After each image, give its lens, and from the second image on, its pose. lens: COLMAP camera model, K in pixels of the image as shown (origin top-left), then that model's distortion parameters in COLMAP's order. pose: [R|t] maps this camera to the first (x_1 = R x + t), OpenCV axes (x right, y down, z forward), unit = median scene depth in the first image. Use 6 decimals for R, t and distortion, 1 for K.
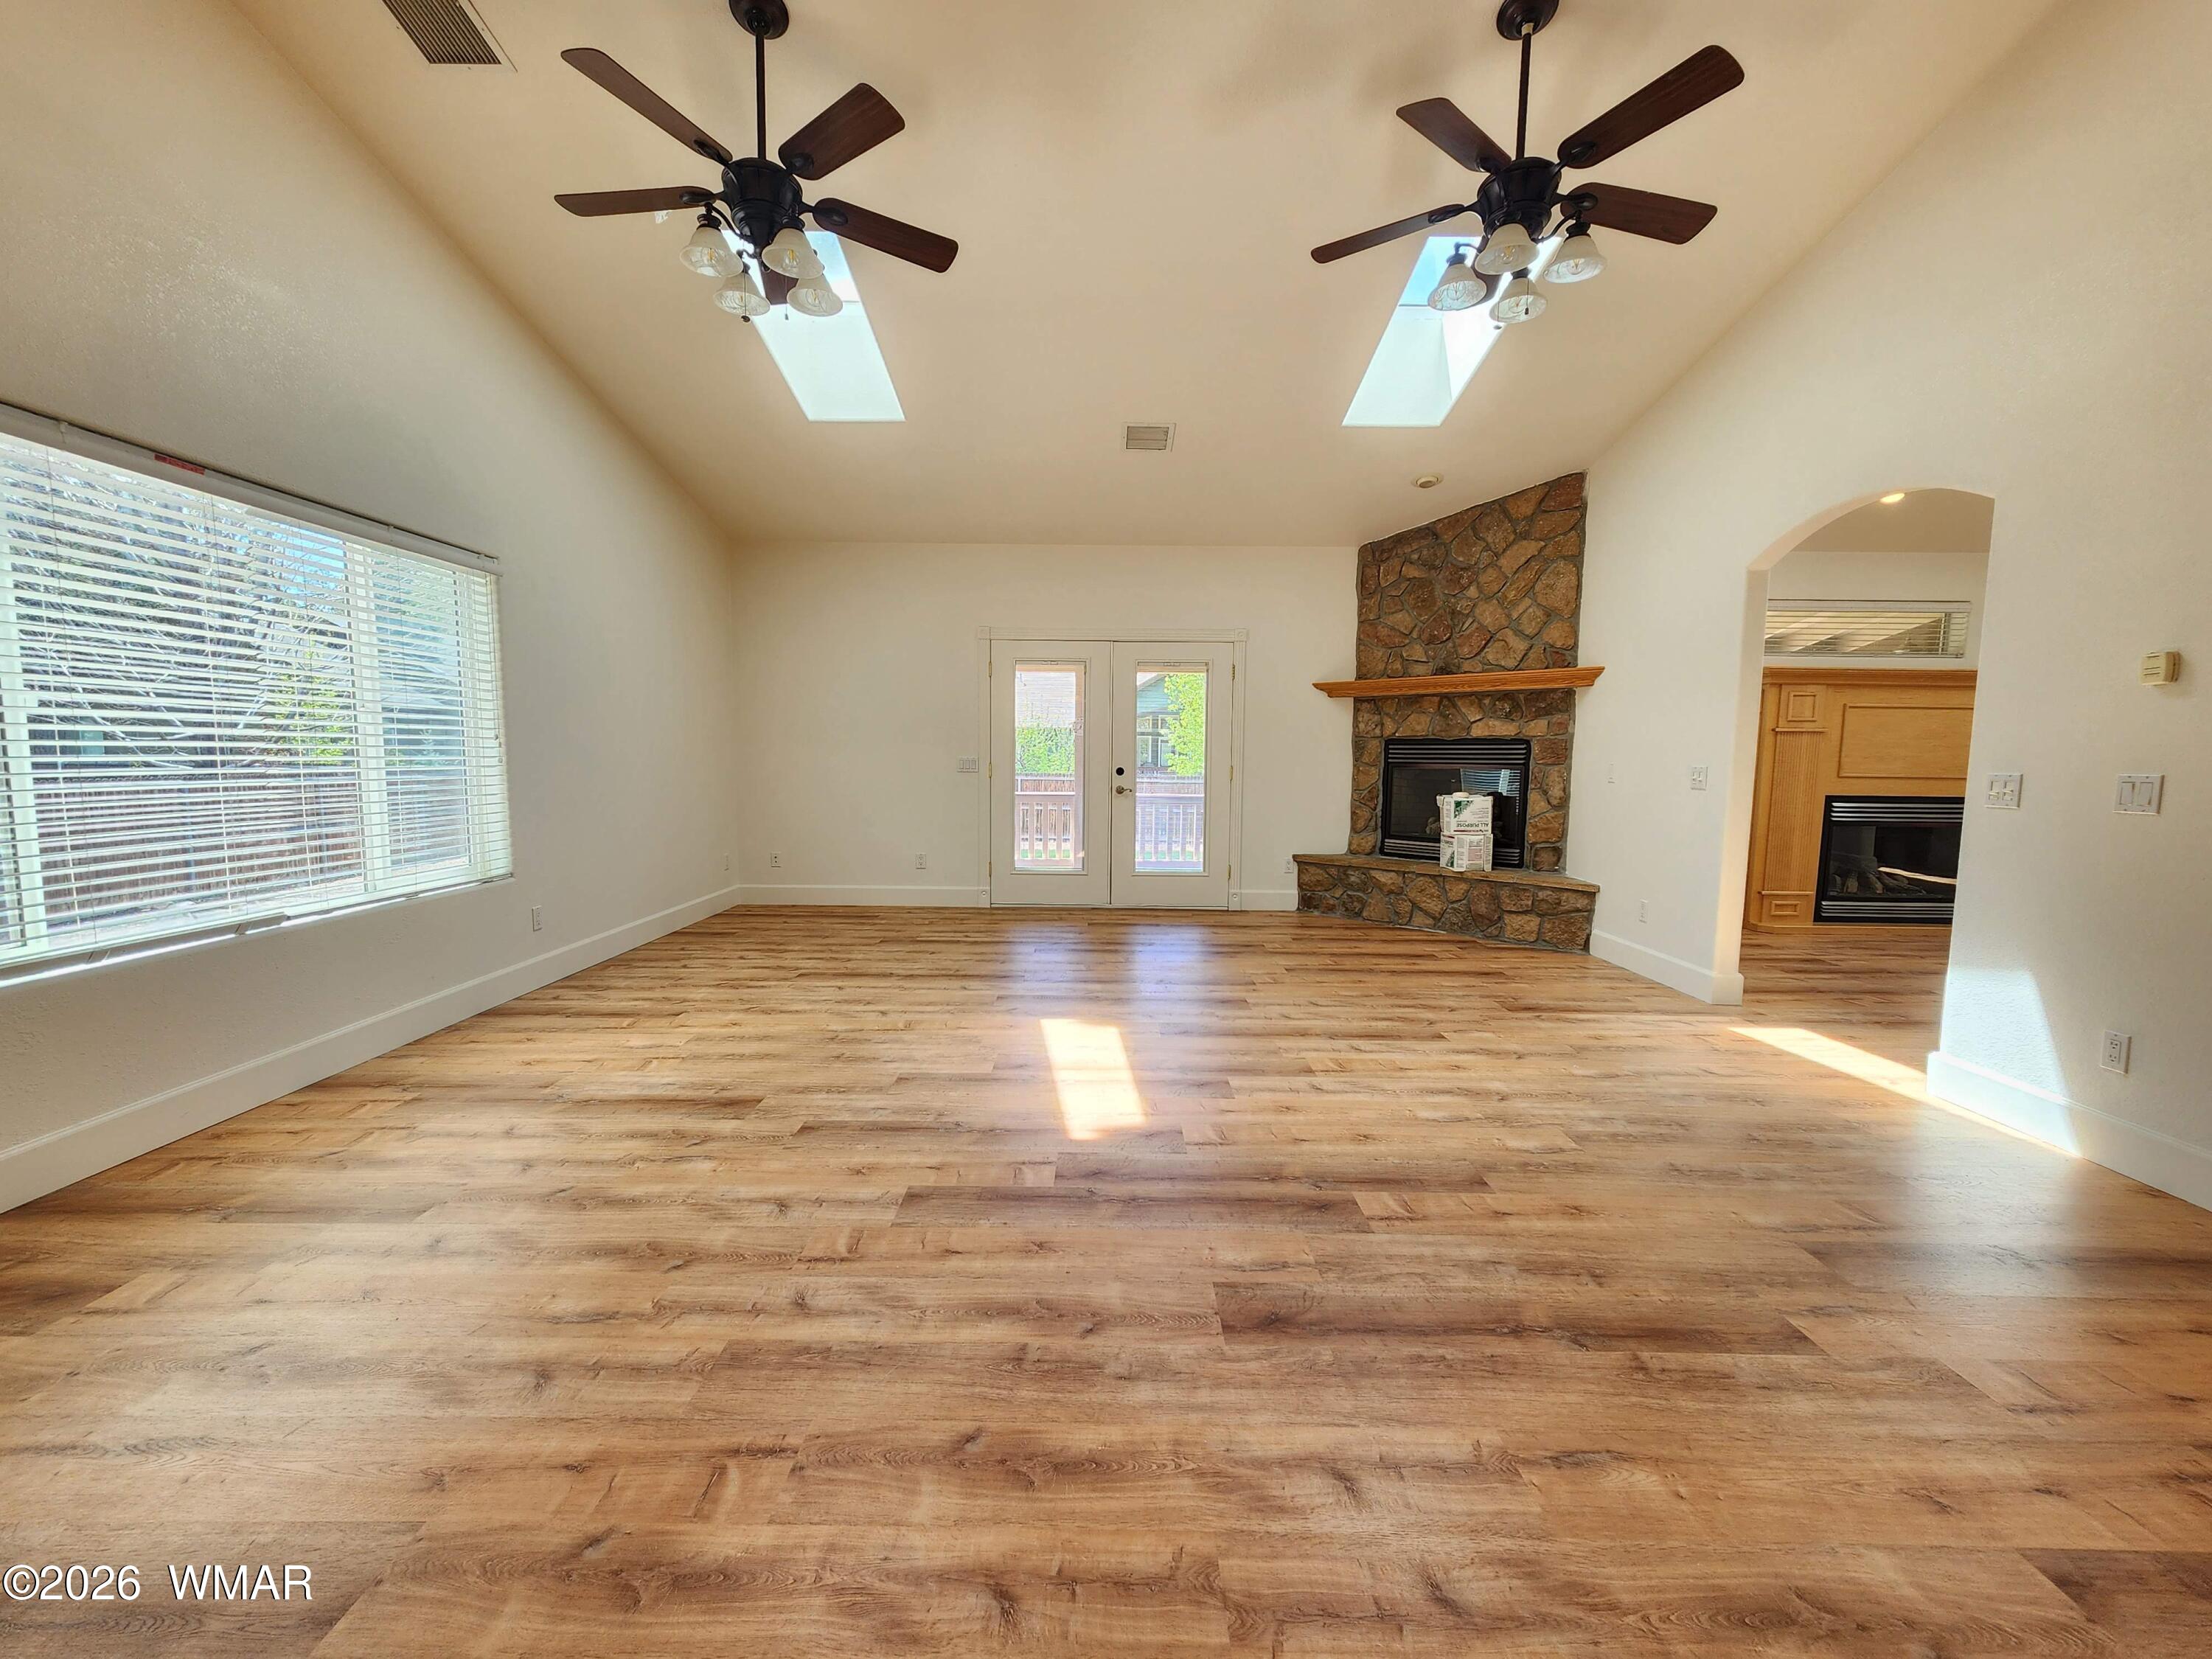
lens RADIAL K [[914.1, 0, 1107.8], [0, 914.1, 839.5], [0, 0, 1]] dist [-0.002142, 0.000084]
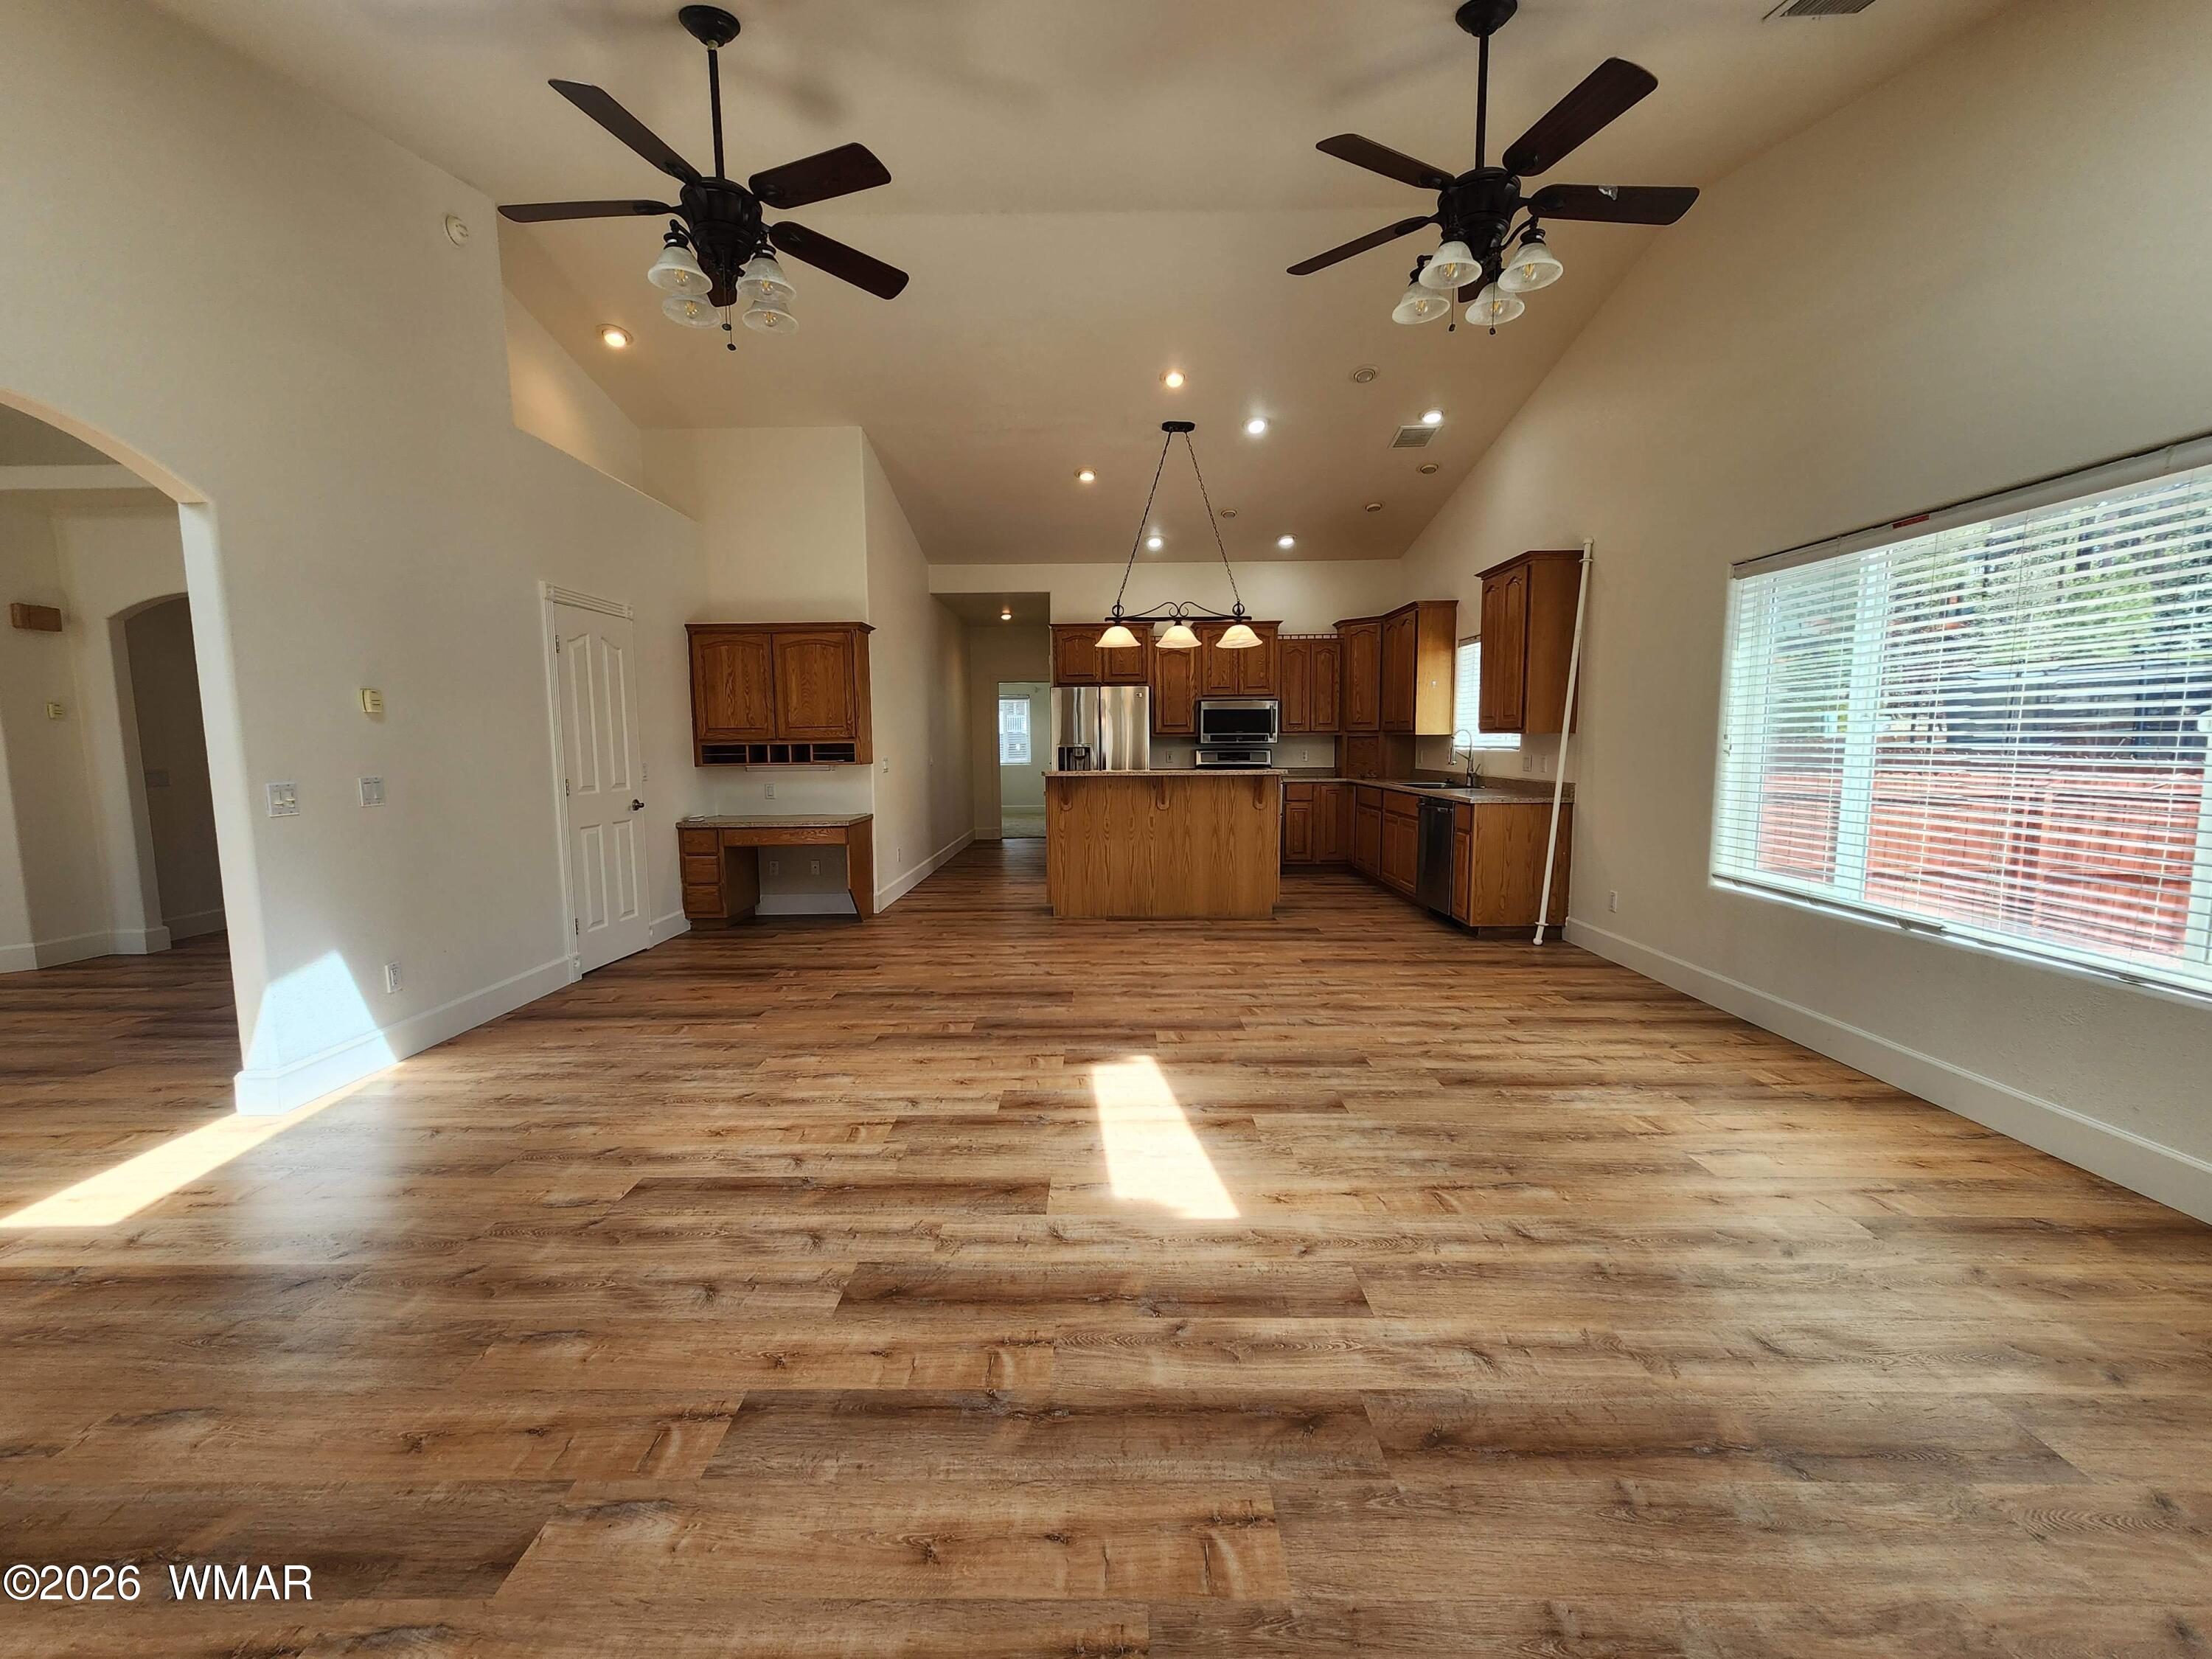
lens RADIAL K [[914.1, 0, 1098.9], [0, 914.1, 833.0], [0, 0, 1]] dist [-0.002142, 0.000084]
pose [[-0.999920, -0.002209, 0.012465, 0.016168], [0.000288, 0.980428, 0.196878, -0.222489], [-0.012656, 0.196865, -0.980349, 2.012791]]
